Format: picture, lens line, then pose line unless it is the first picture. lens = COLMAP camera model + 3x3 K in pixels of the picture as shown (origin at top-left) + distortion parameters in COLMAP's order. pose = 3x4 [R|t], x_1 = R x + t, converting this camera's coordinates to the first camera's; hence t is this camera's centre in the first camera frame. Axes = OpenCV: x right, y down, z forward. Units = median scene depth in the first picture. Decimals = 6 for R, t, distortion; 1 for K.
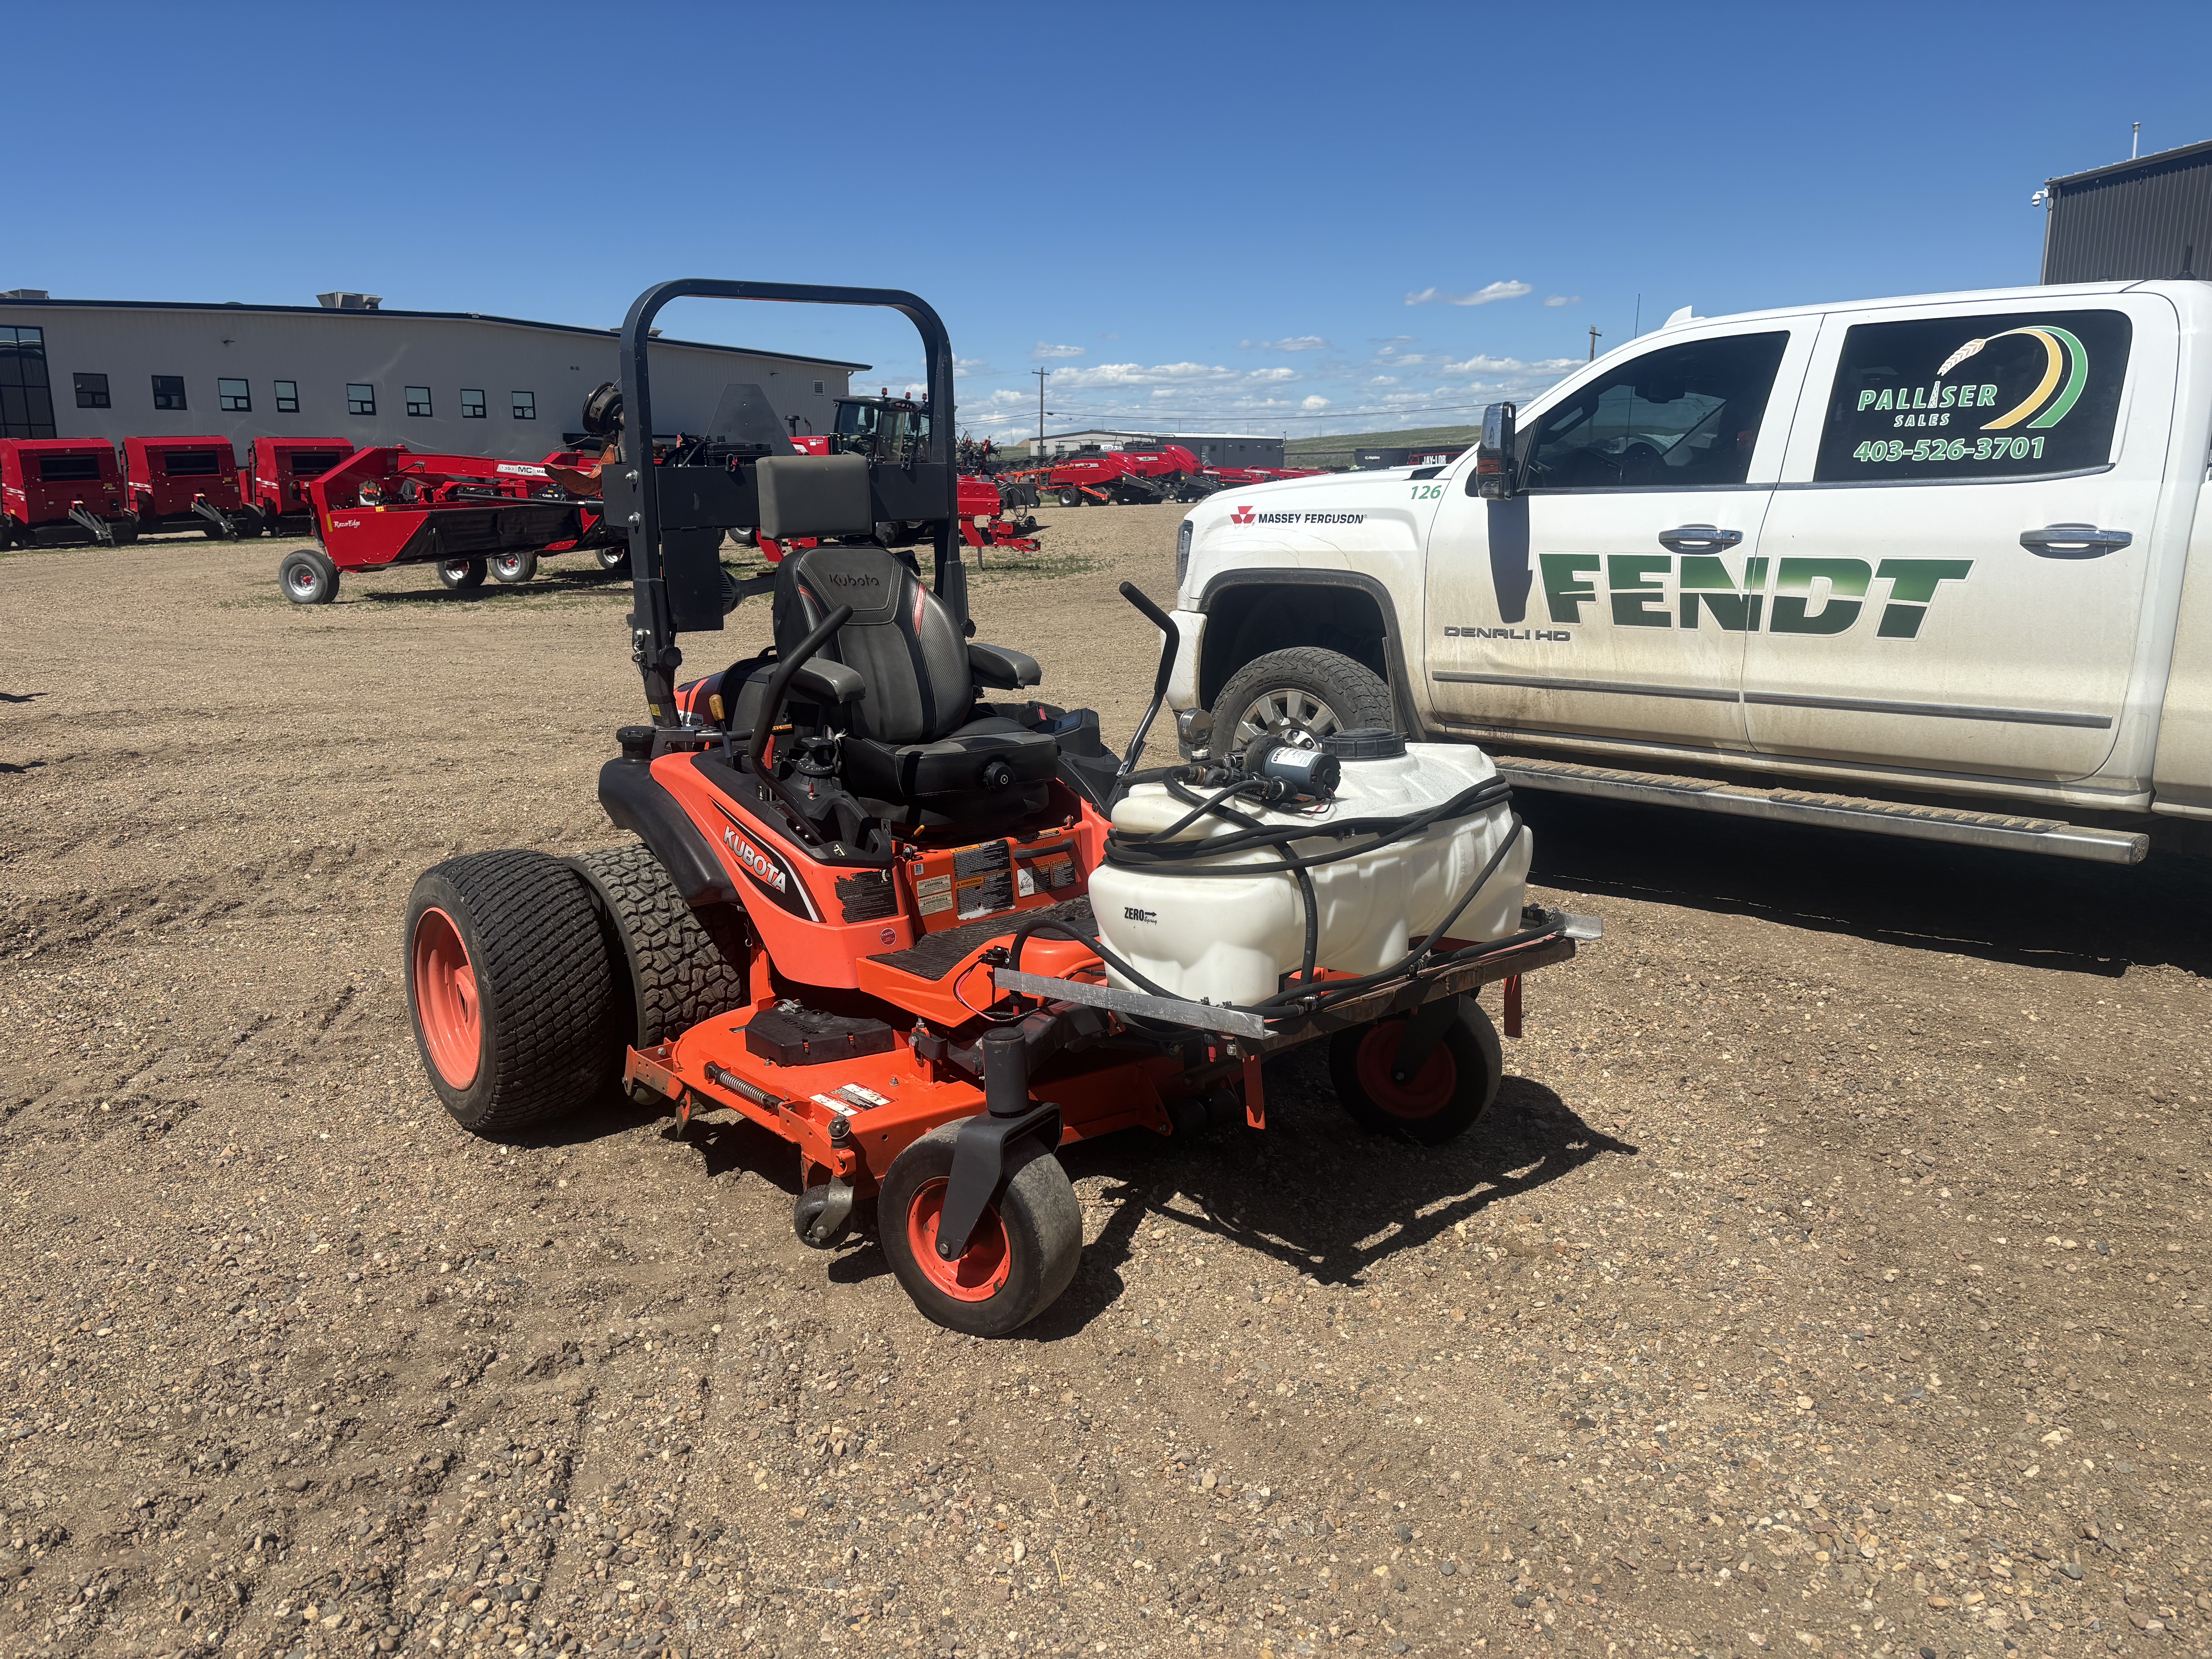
lens RADIAL K [[1683.2, 0, 1108.7], [0, 1683.2, 834.6], [0, 0, 1]] dist [-0.001301, 0.002993]
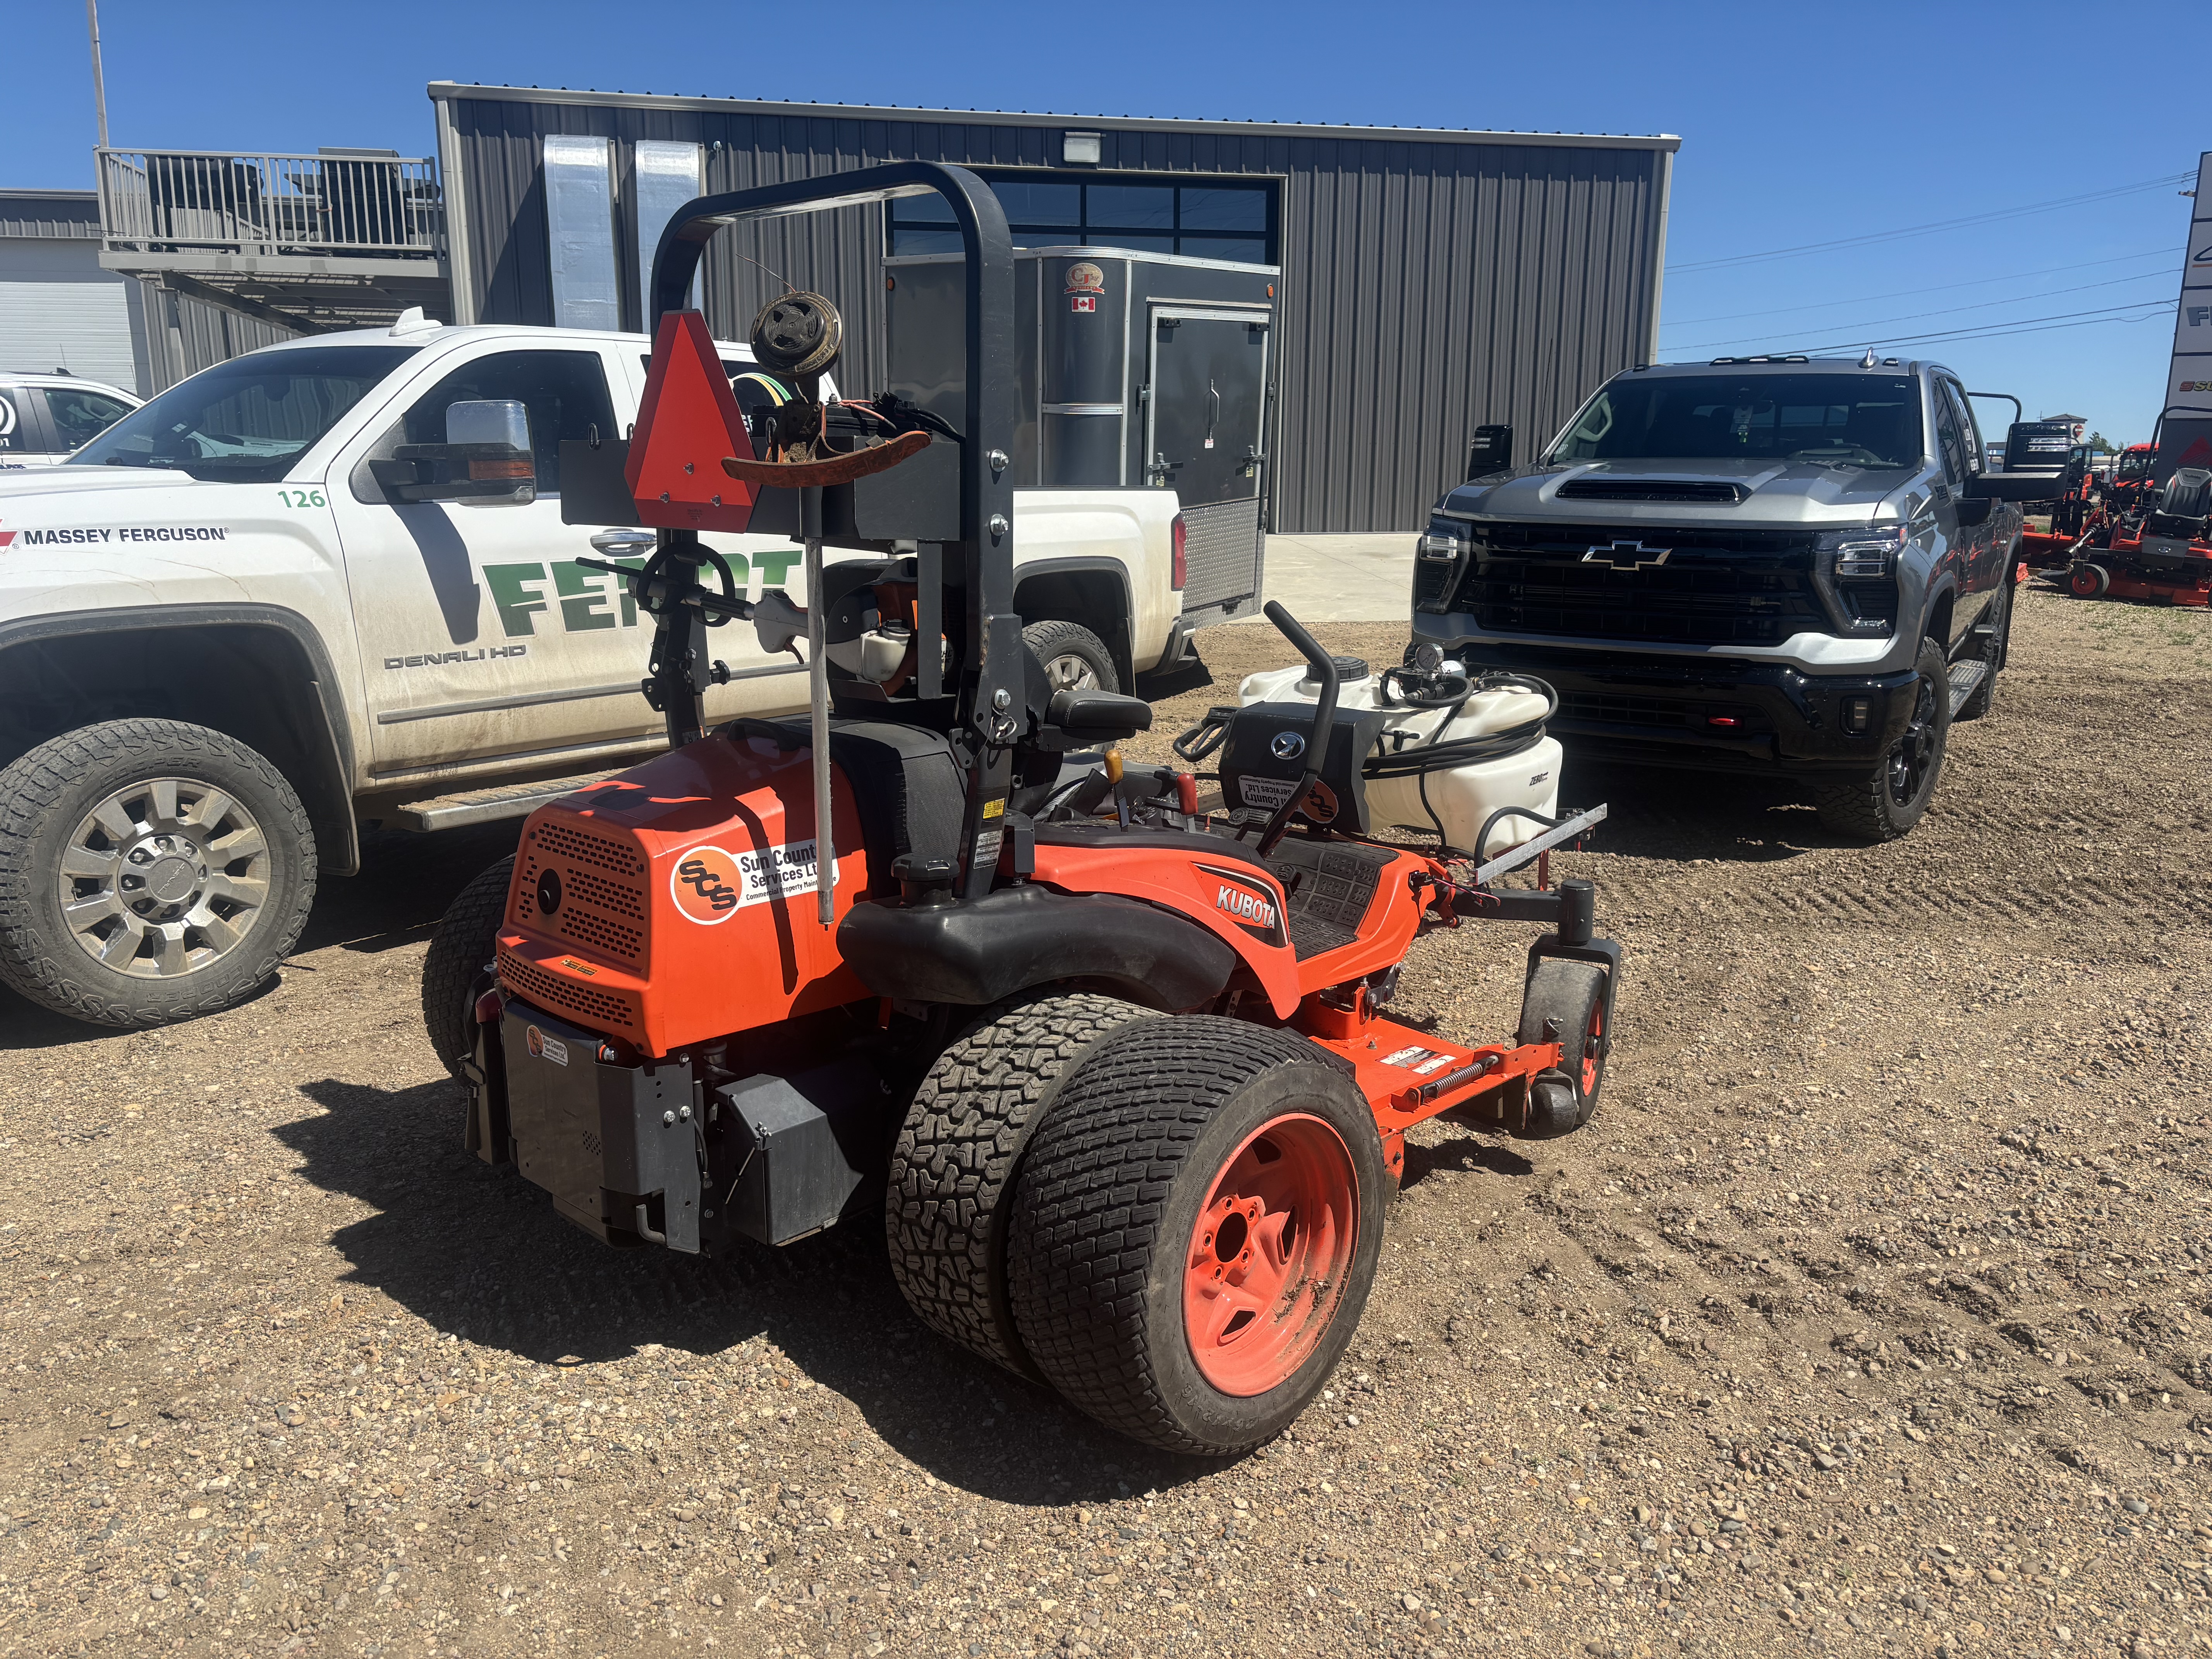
lens RADIAL K [[1683.2, 0, 1104.4], [0, 1683.2, 831.0], [0, 0, 1]] dist [-0.001301, 0.002993]
pose [[-0.108833, -0.186260, 0.976454, -0.712458], [0.202330, 0.957576, 0.205210, -0.148874], [-0.973251, 0.219900, -0.066530, 0.767923]]
